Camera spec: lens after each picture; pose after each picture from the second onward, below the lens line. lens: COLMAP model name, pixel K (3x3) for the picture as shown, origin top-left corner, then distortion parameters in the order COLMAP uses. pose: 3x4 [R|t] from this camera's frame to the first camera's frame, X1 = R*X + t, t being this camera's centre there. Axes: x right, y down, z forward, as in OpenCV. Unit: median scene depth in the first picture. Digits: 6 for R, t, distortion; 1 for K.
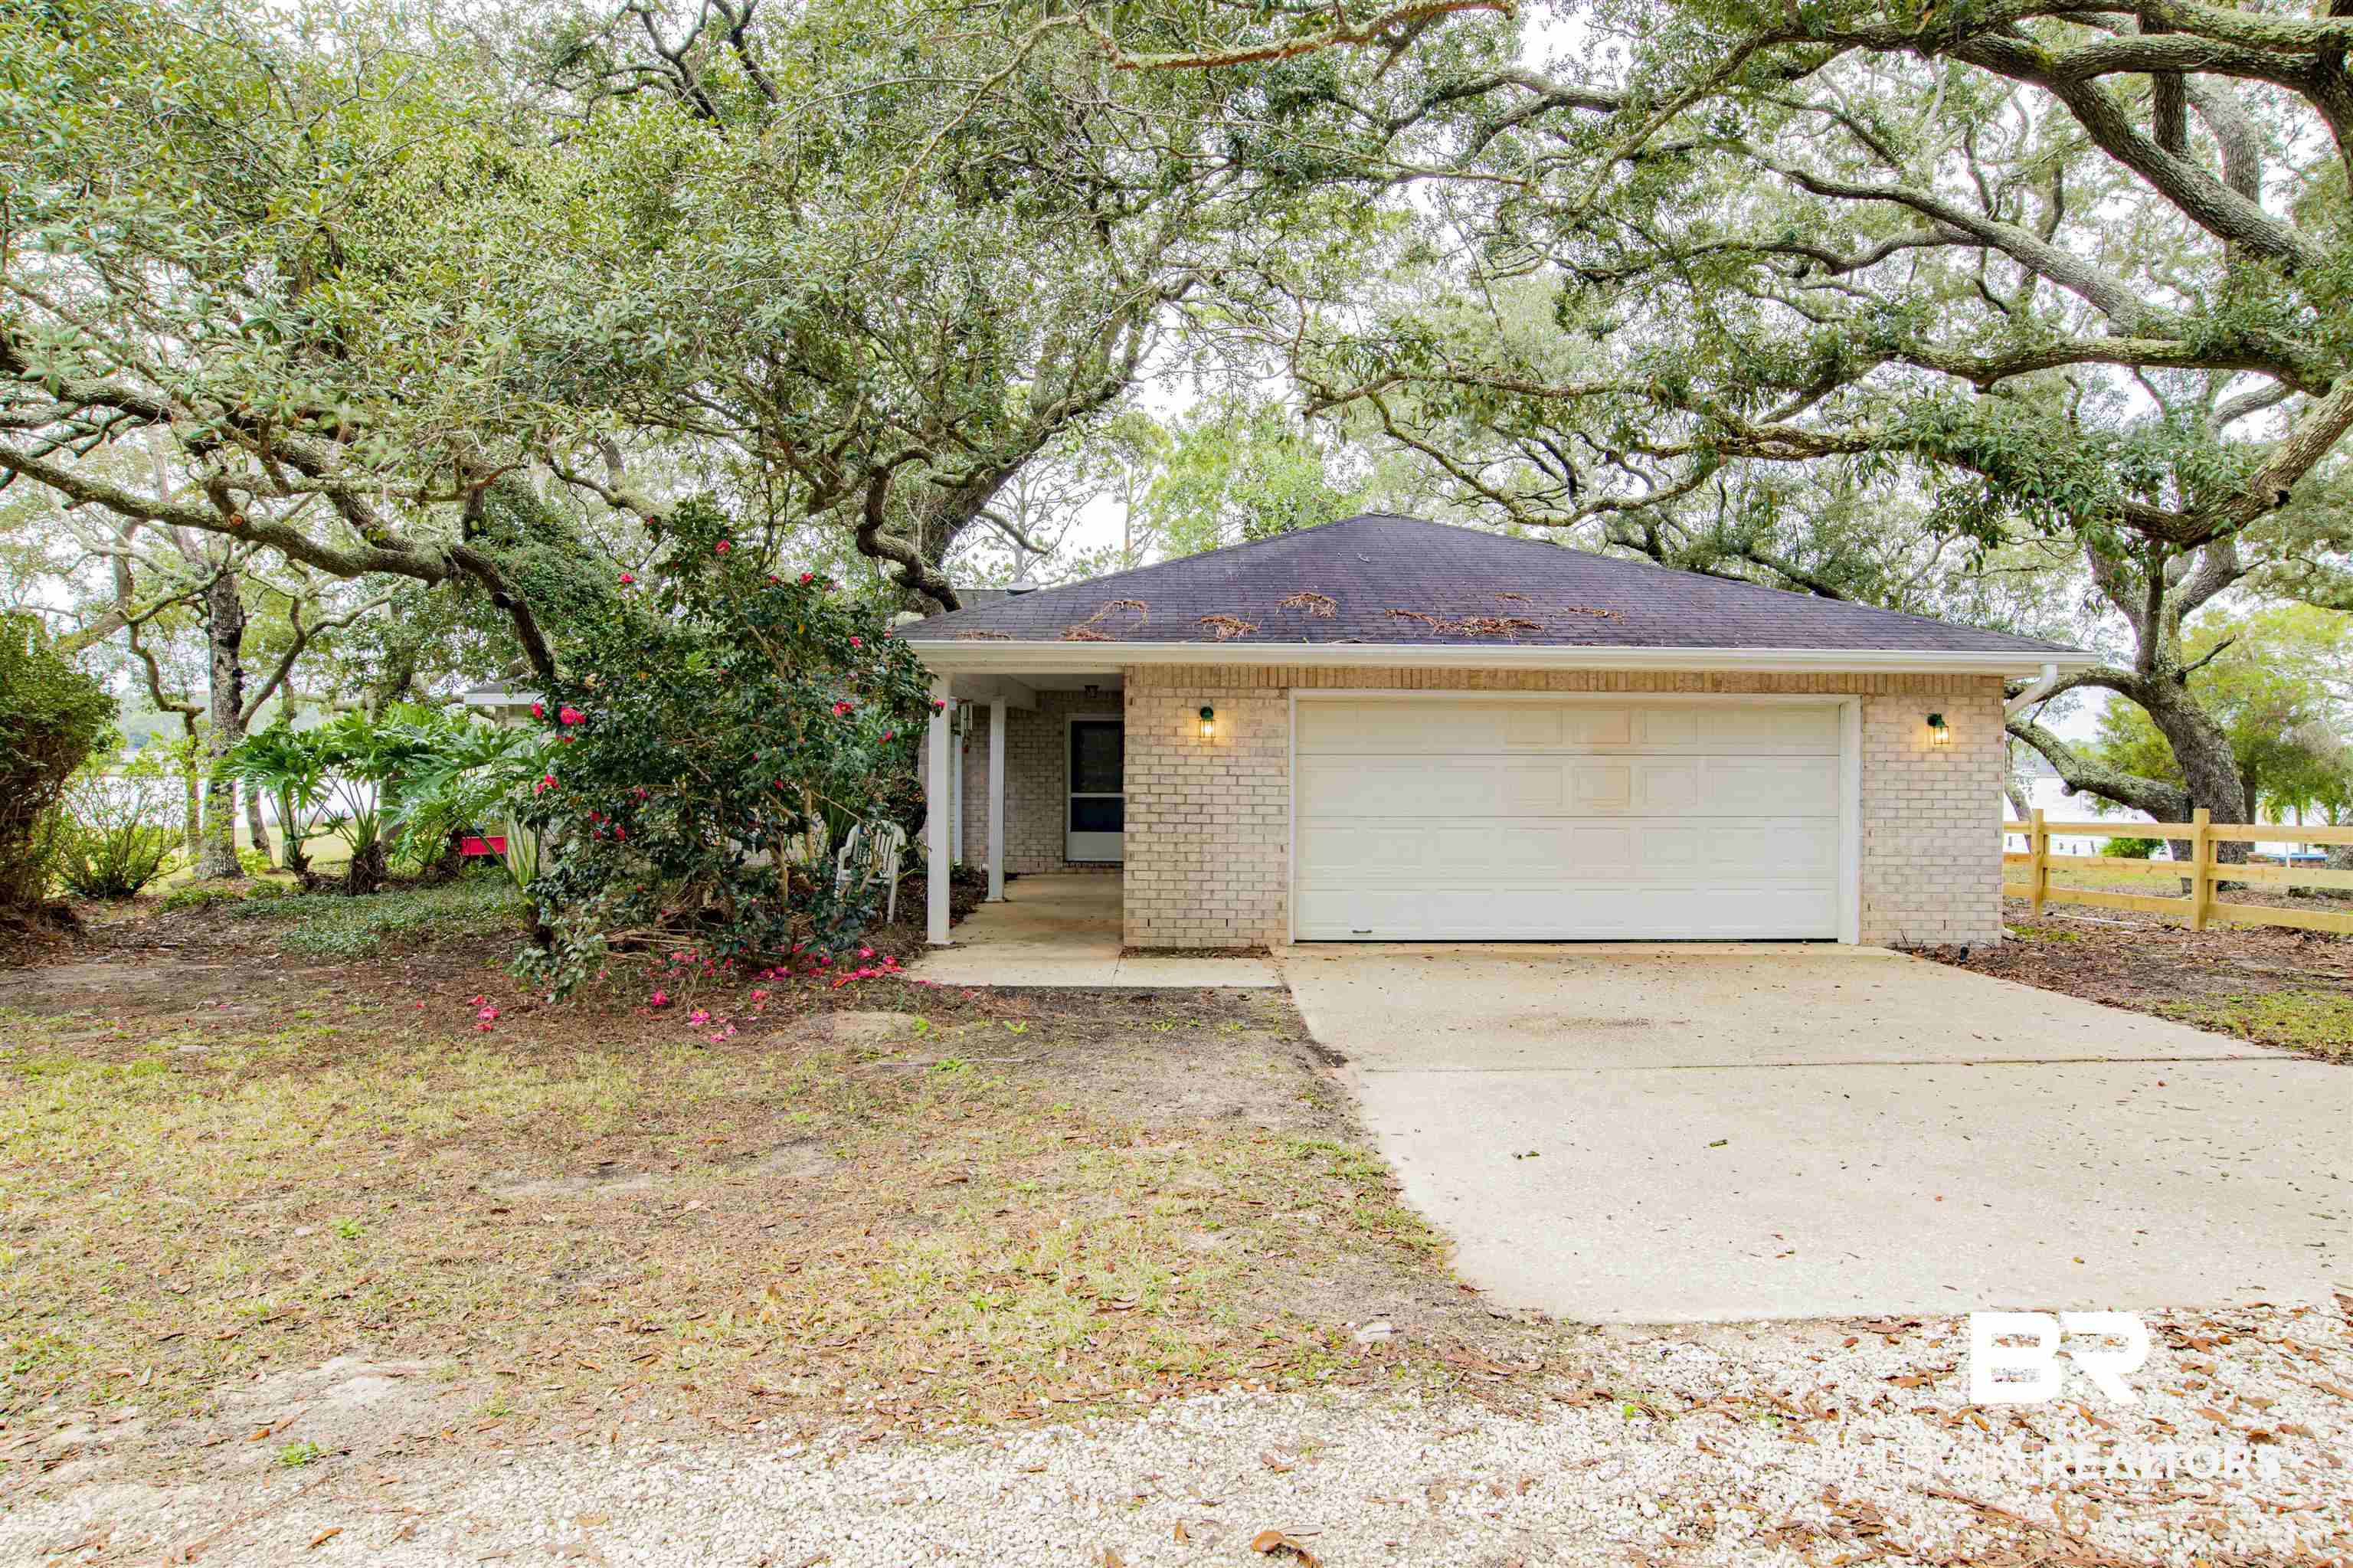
lens RADIAL K [[1291.3, 0, 1172.6], [0, 1291.3, 765.2], [0, 0, 1]] dist [-0.022573, -0.000269]
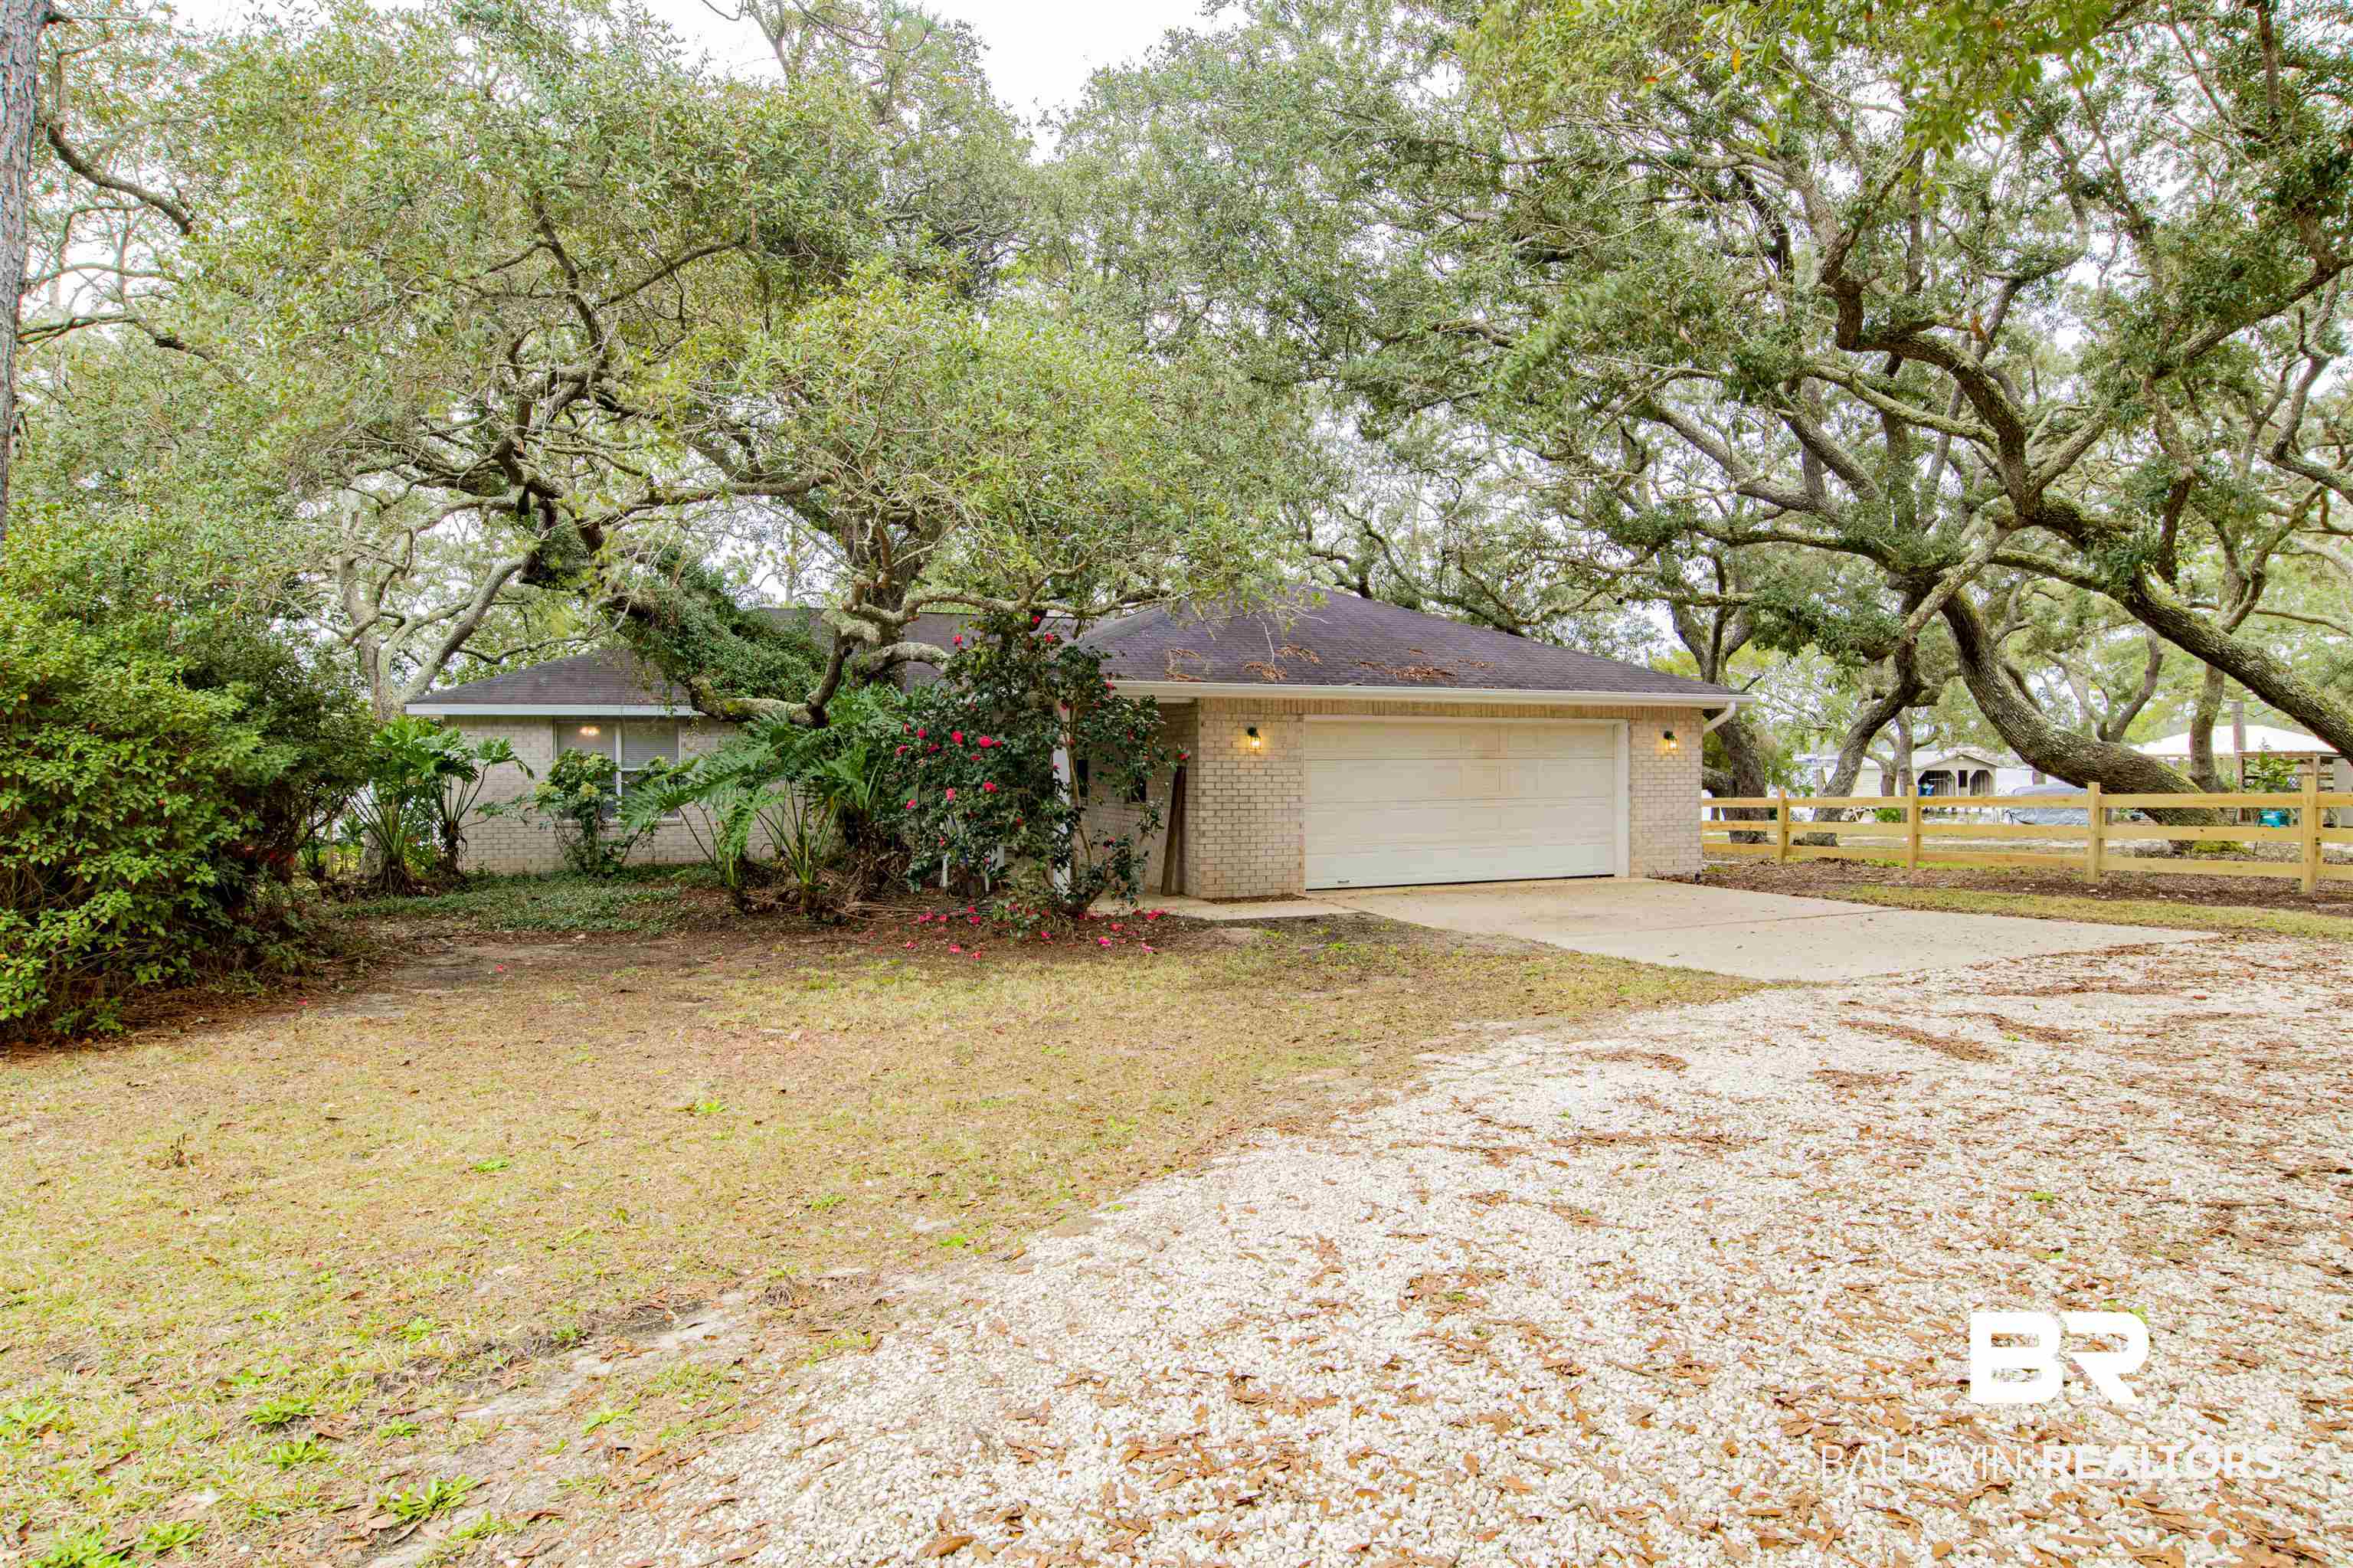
lens RADIAL K [[1291.3, 0, 1181.0], [0, 1291.3, 795.1], [0, 0, 1]] dist [-0.022573, -0.000269]
pose [[0.937838, -0.019080, 0.346548, -0.541286], [0.008998, 0.999489, 0.030679, -0.015076], [-0.346956, -0.025654, 0.937531, -0.308449]]
